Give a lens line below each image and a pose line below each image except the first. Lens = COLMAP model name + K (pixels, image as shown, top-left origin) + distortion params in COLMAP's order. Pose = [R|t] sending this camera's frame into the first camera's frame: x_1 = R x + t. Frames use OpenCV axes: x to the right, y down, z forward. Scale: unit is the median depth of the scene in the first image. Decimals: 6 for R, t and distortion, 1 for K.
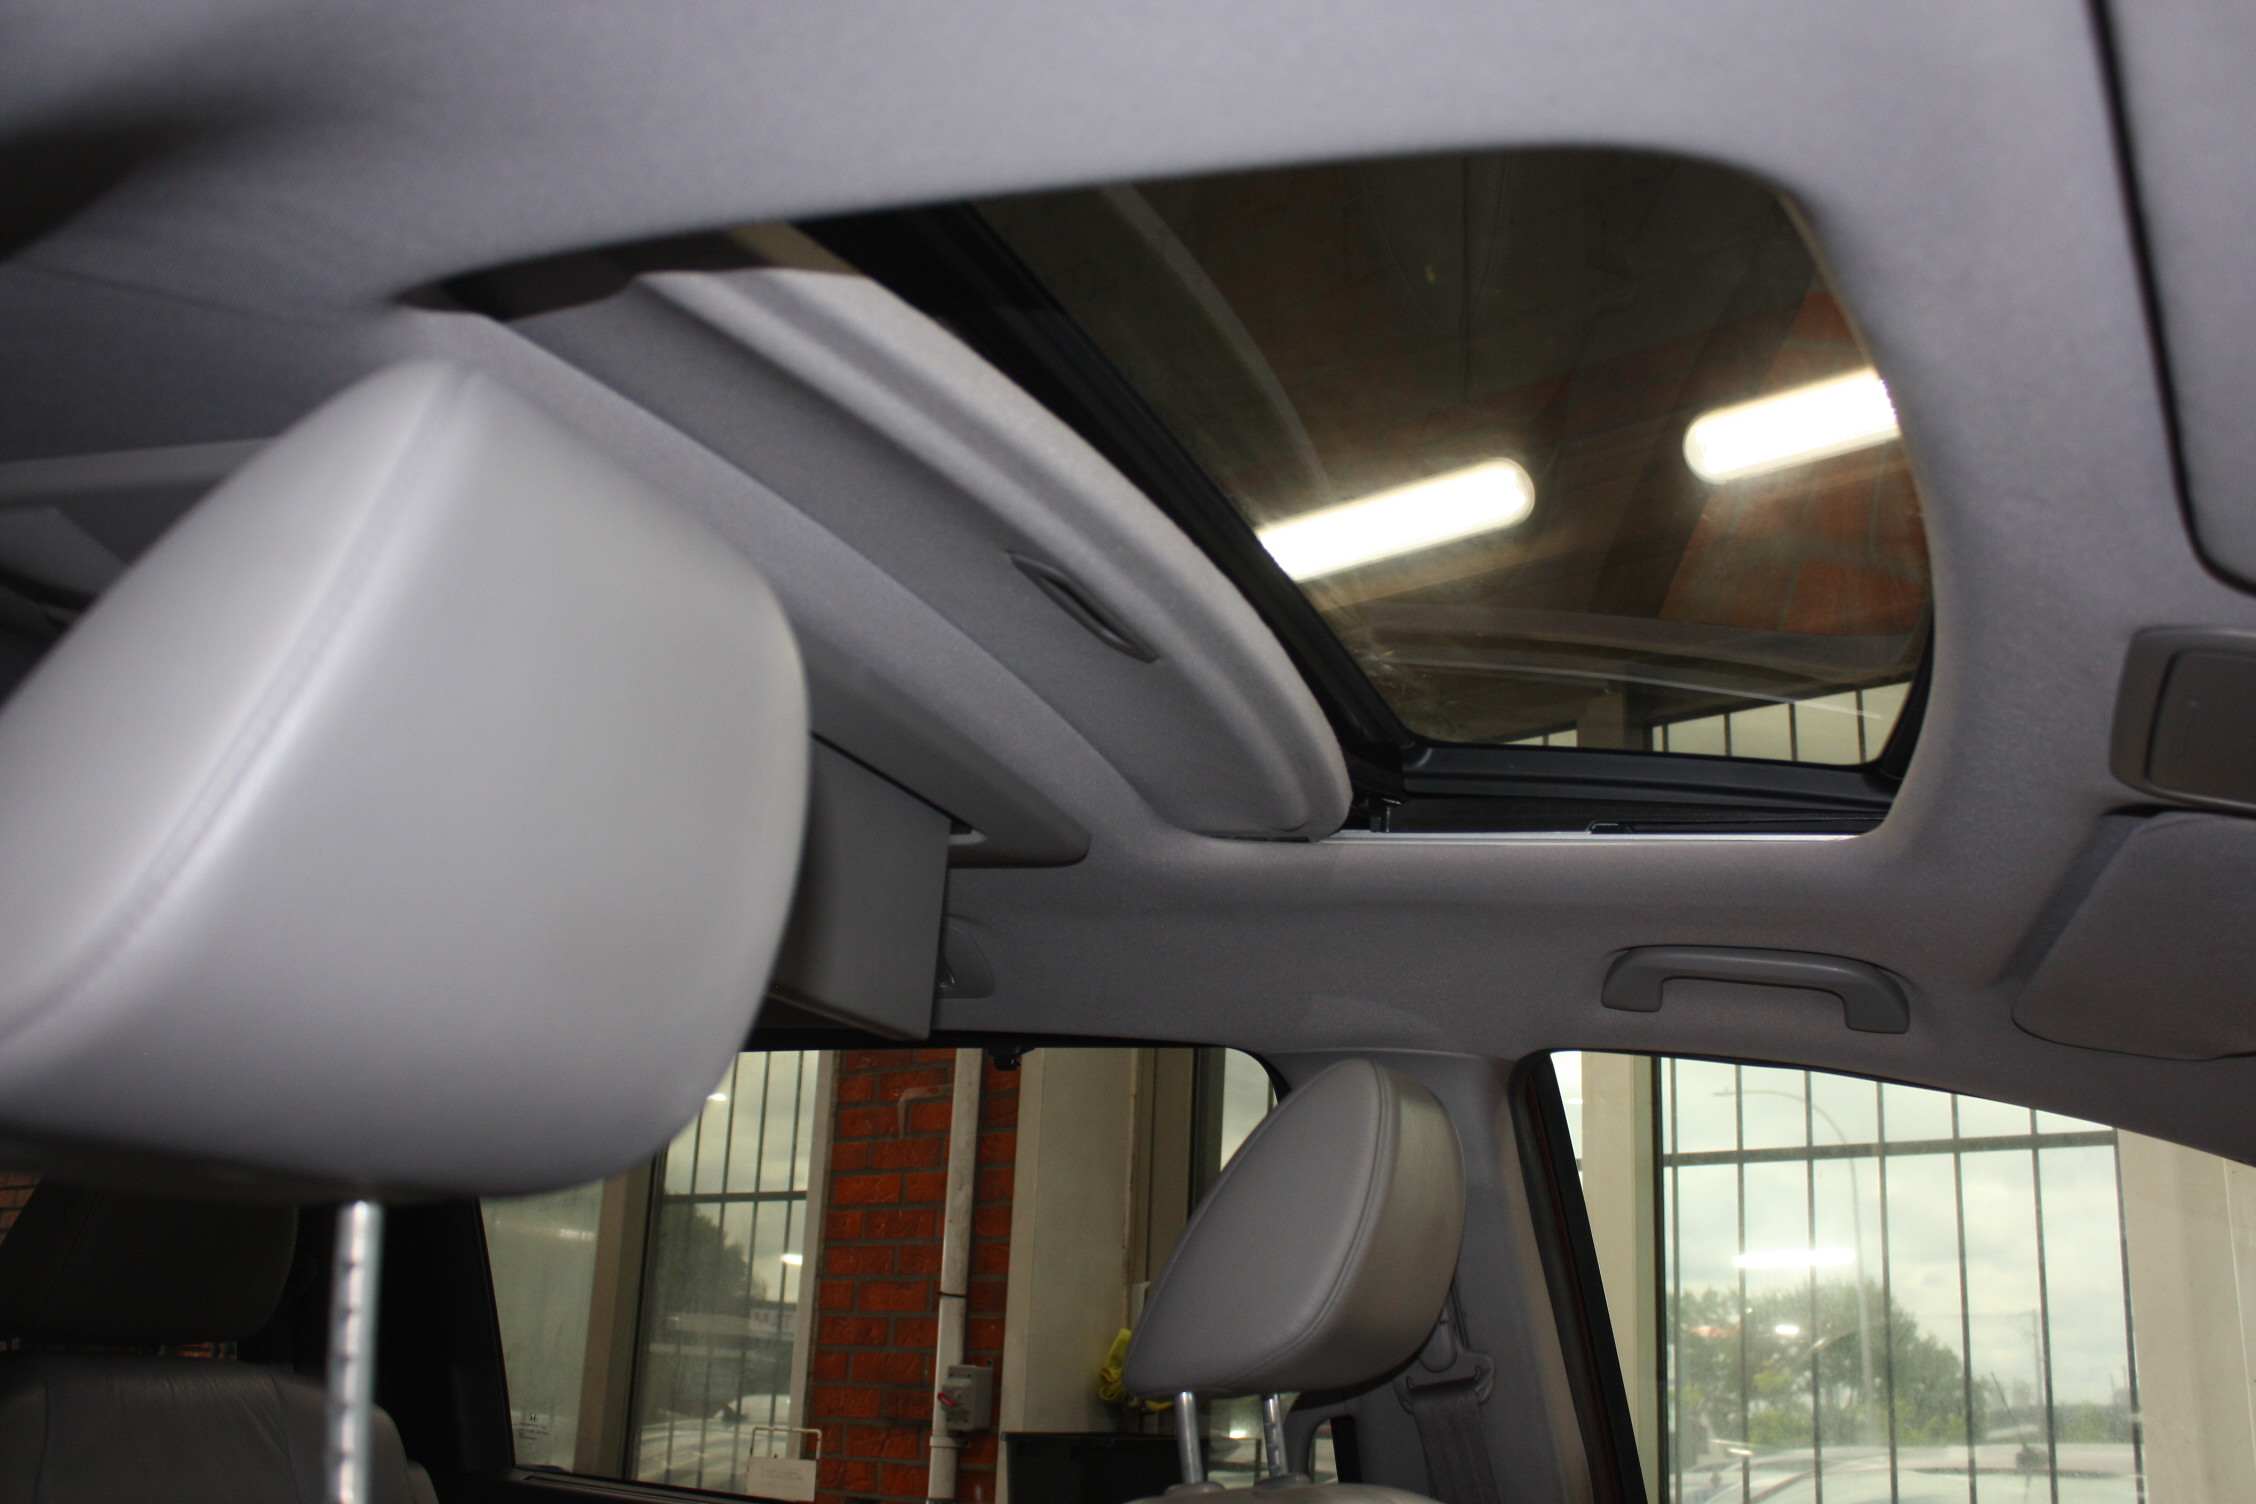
lens RADIAL K [[2177.9, 0, 1128.9], [0, 2177.9, 744.3], [0, 0, 1]] dist [-0.015864, 0.000000]
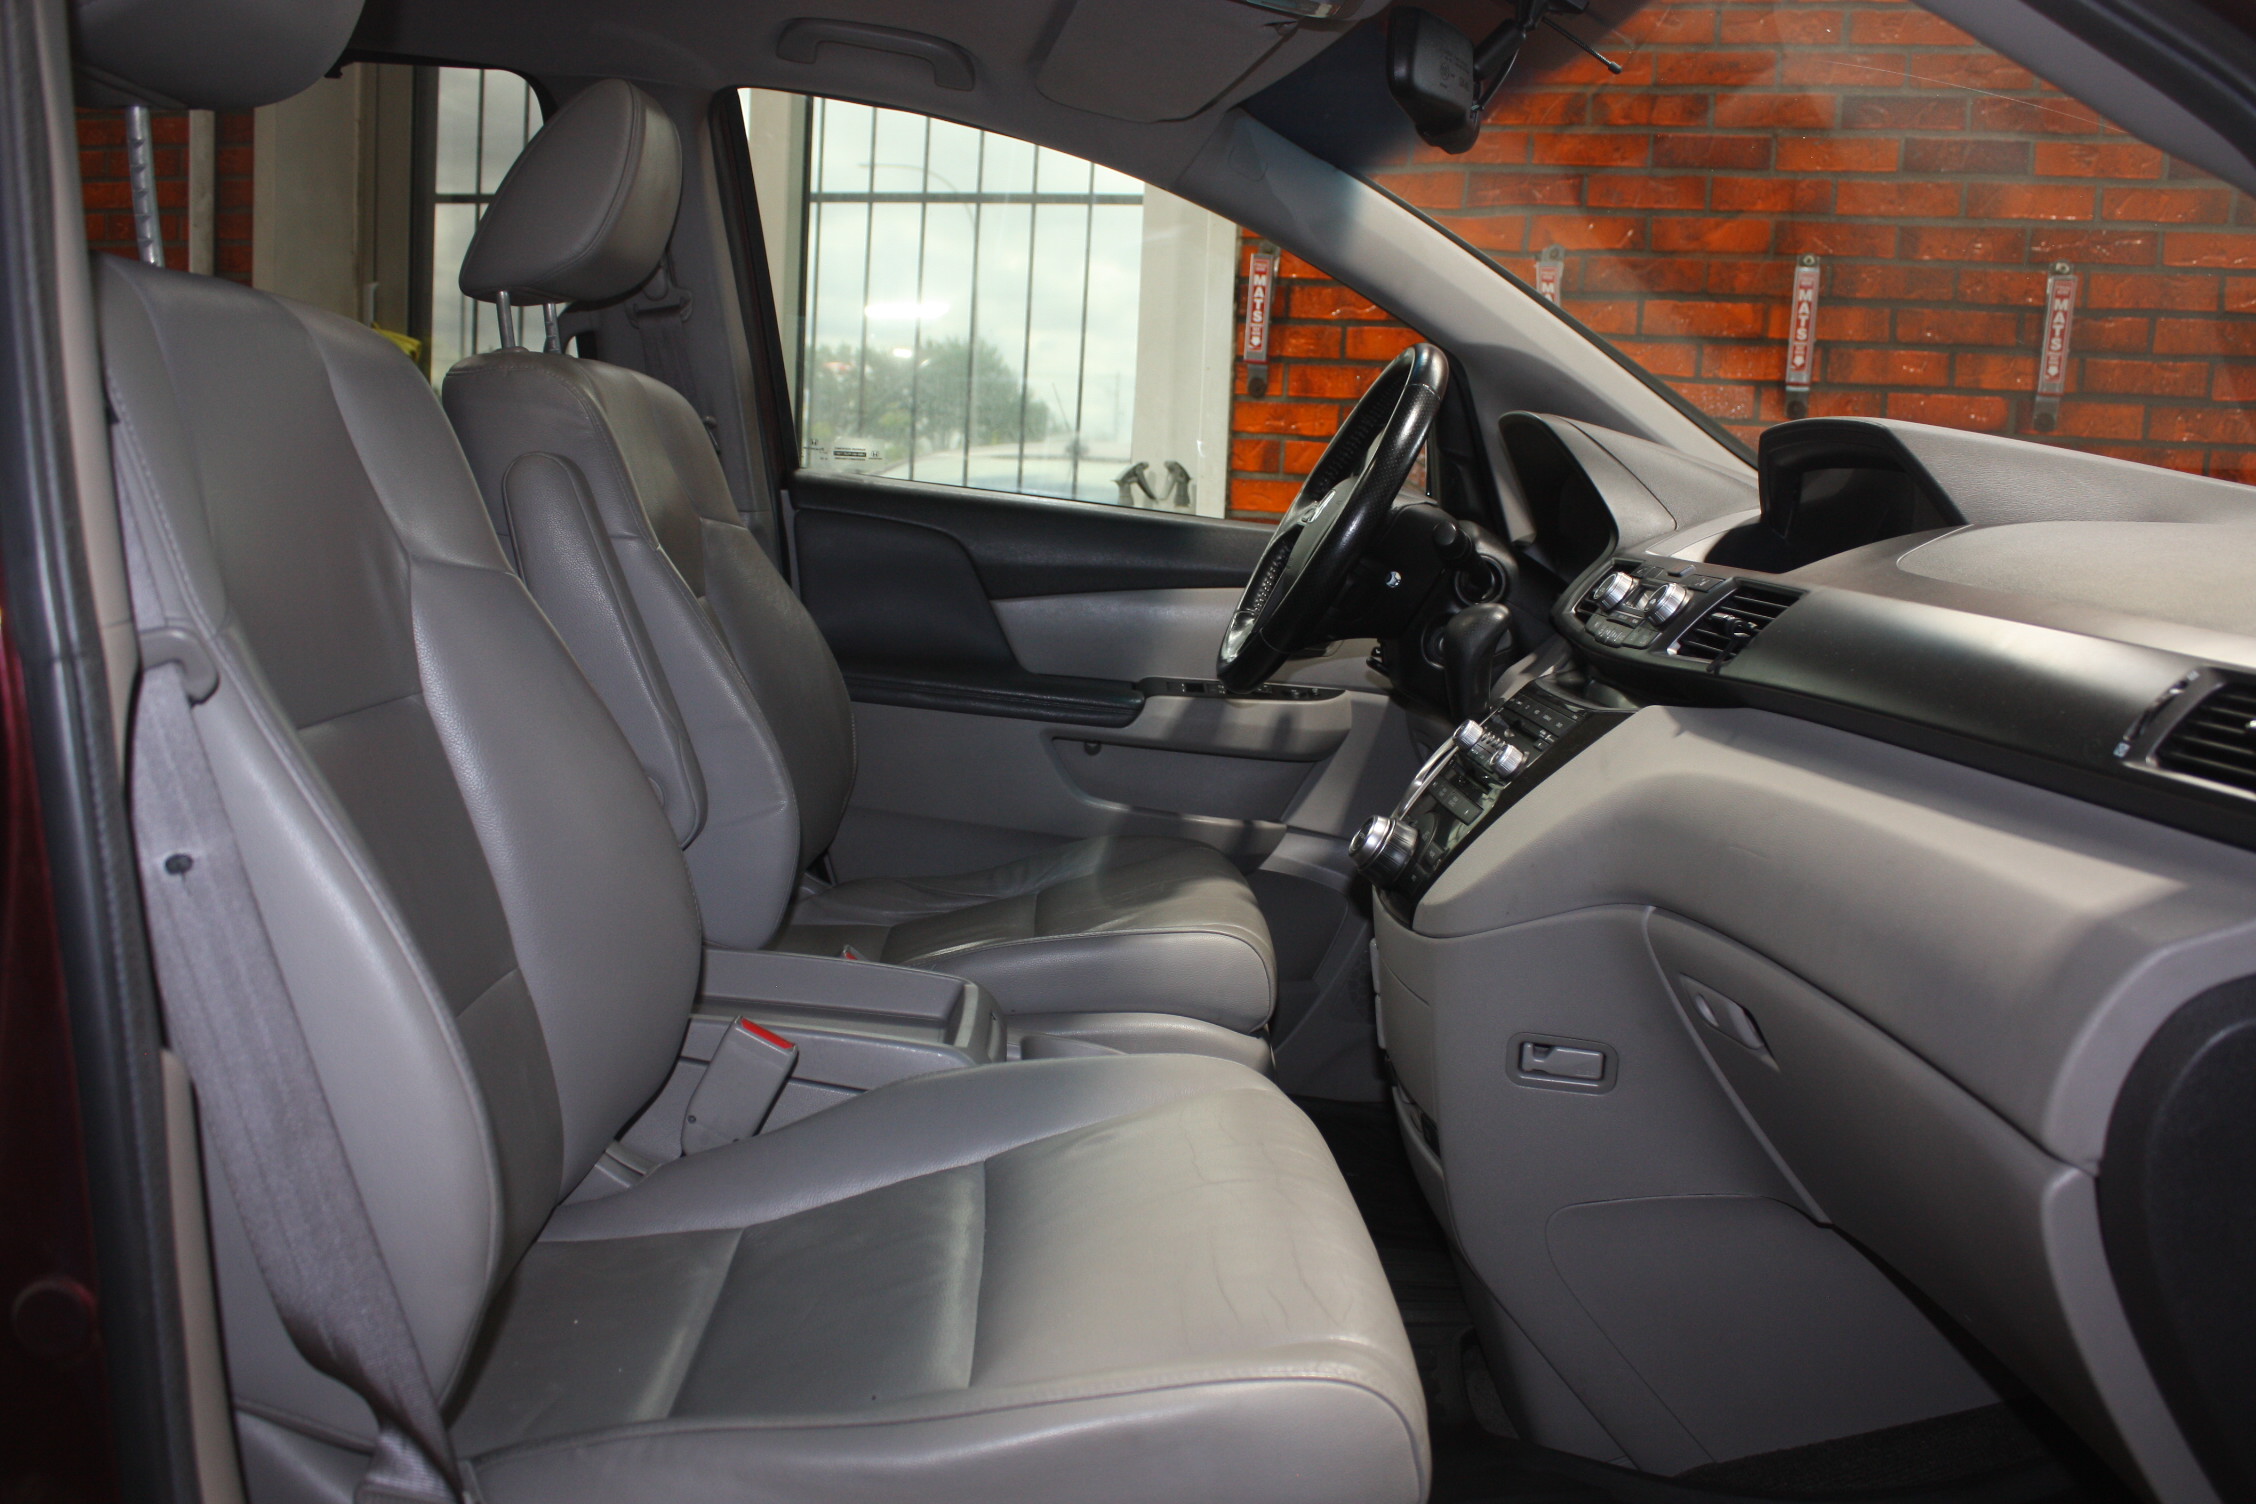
lens RADIAL K [[1869.6, 0, 1121.2], [0, 1869.6, 750.1], [0, 0, 1]] dist [-0.099749, 0.040287]
pose [[0.920863, -0.056864, 0.385717, -0.061549], [-0.126019, 0.892795, 0.432478, -0.023733], [-0.368959, -0.446860, 0.814976, -0.256999]]
